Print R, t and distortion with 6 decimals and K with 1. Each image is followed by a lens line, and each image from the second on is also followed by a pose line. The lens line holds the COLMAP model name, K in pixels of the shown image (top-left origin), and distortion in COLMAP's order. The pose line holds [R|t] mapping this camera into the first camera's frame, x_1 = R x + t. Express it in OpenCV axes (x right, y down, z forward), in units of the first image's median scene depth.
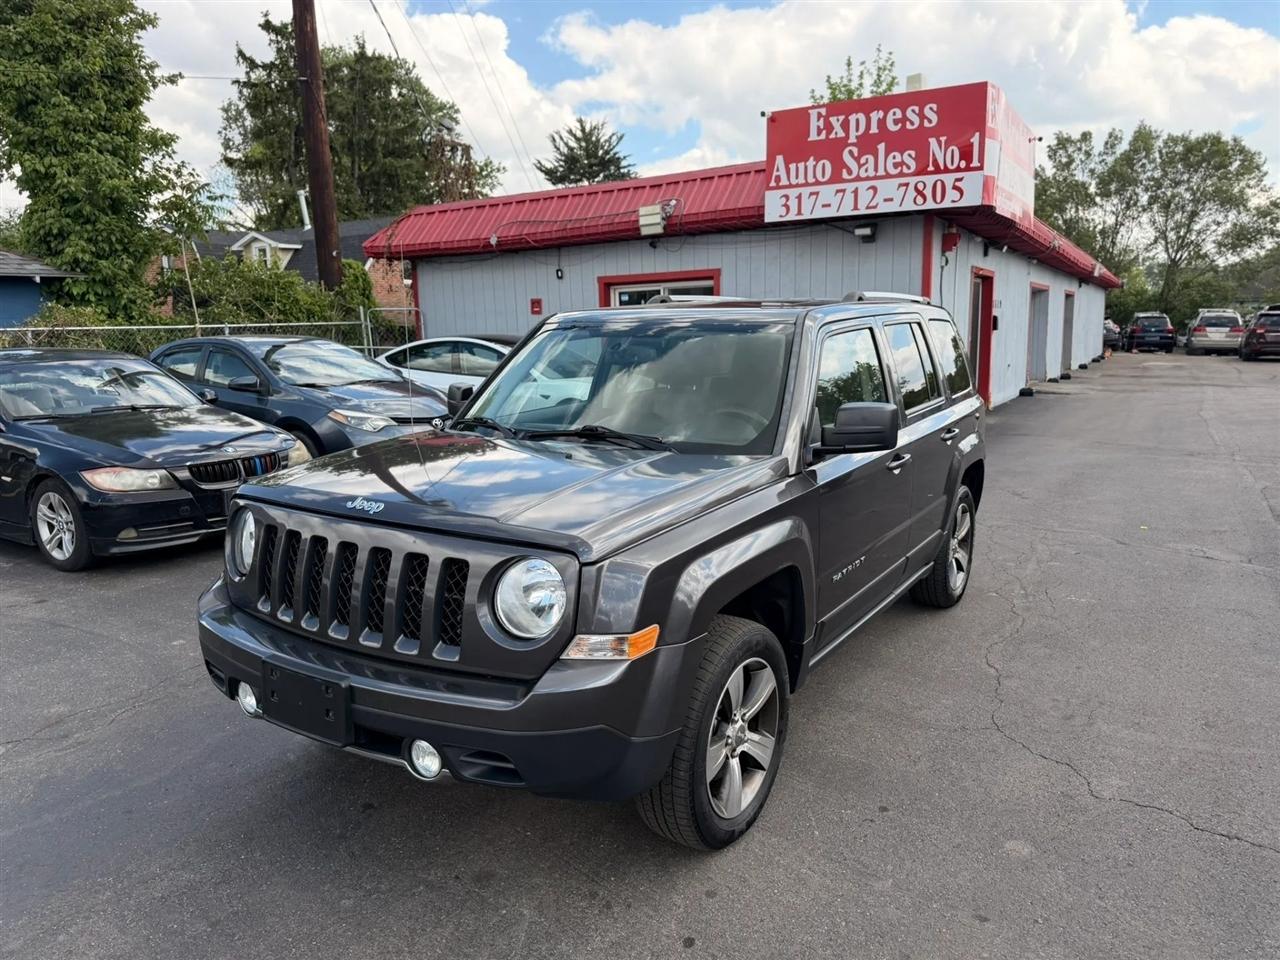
lens RADIAL K [[914.1, 0, 647.9], [0, 914.1, 490.5], [0, 0, 1]] dist [0.017774, -0.024110]
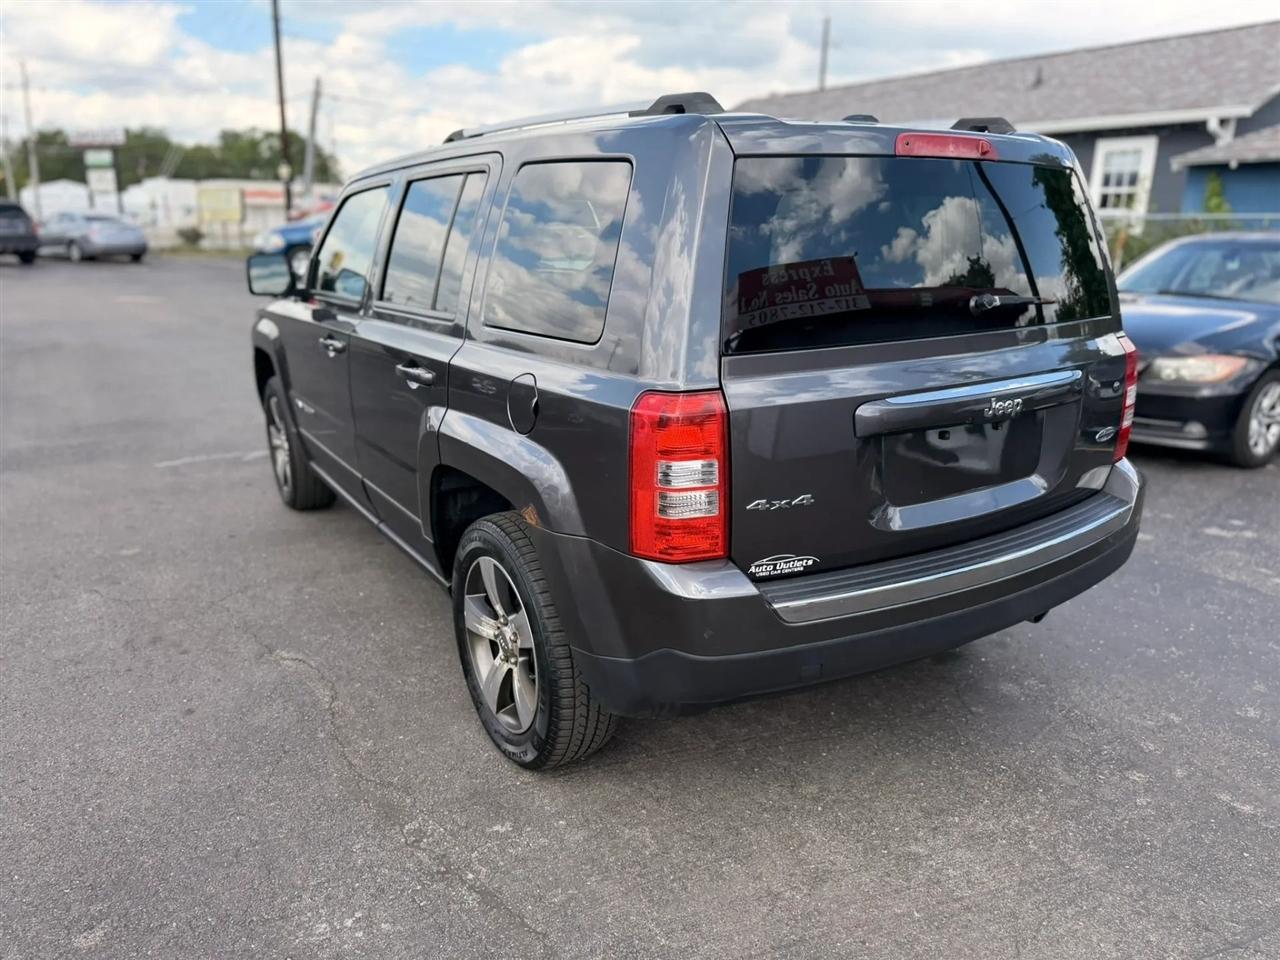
lens RADIAL K [[914.1, 0, 639.5], [0, 914.1, 487.1], [0, 0, 1]] dist [0.017774, -0.024110]
pose [[-0.438509, 0.256096, -0.861467, 0.345476], [-0.165708, 0.919067, 0.357569, -0.099272], [0.883318, 0.299549, -0.360582, 0.595922]]
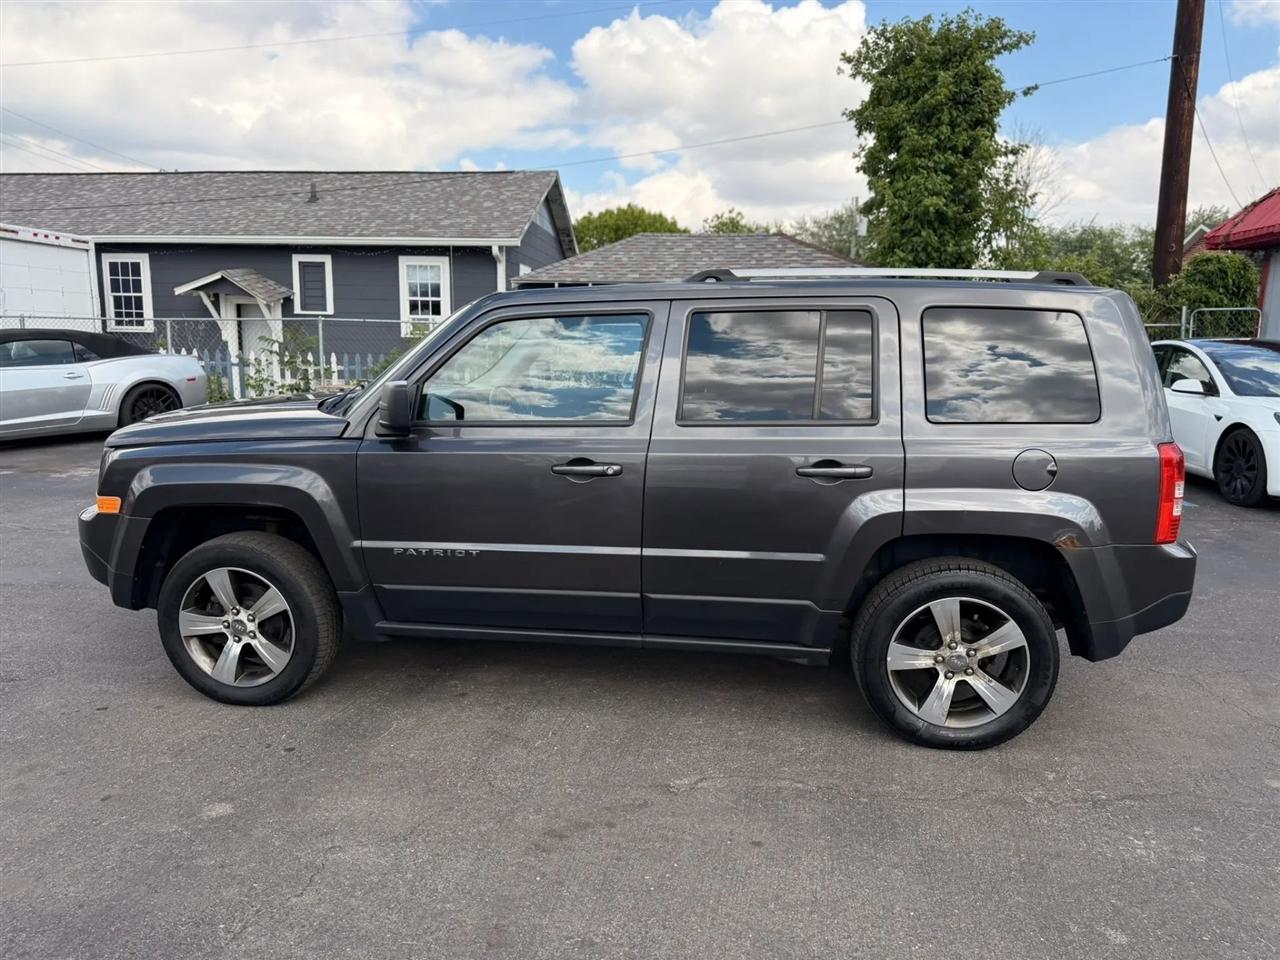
lens RADIAL K [[914.1, 0, 643.8], [0, 914.1, 486.9], [0, 0, 1]] dist [0.017774, -0.024110]
pose [[0.416982, 0.169741, -0.892924, 0.390426], [-0.179048, 0.978497, 0.102395, -0.041385], [0.891105, 0.117179, 0.438408, 0.249637]]
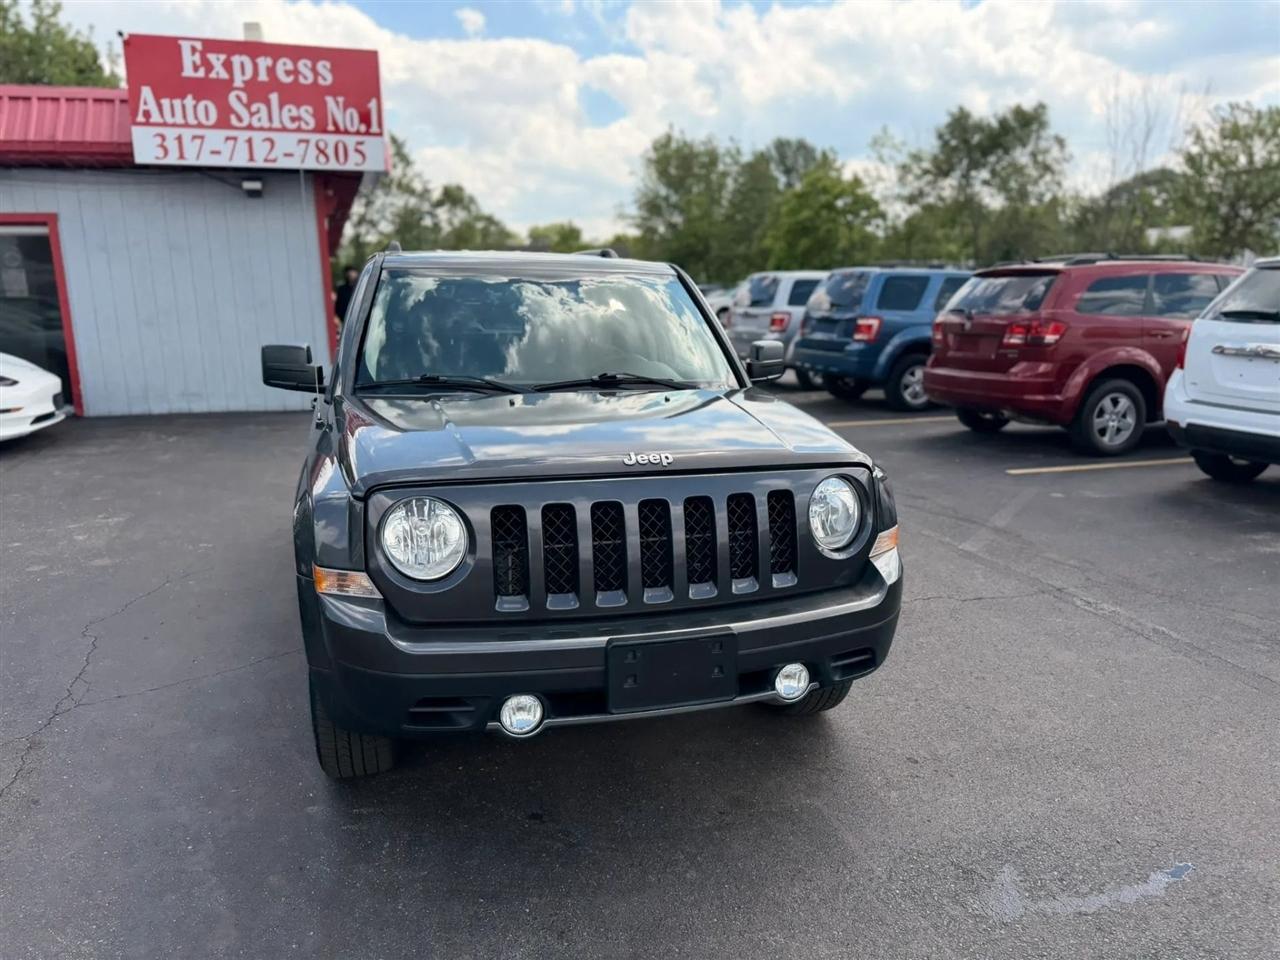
lens RADIAL K [[914.1, 0, 642.6], [0, 914.1, 479.4], [0, 0, 1]] dist [0.017774, -0.024110]
pose [[0.661872, -0.141777, 0.736087, -0.245902], [0.126238, 0.989008, 0.076982, -0.008012], [-0.738911, 0.041970, 0.672495, 0.094703]]
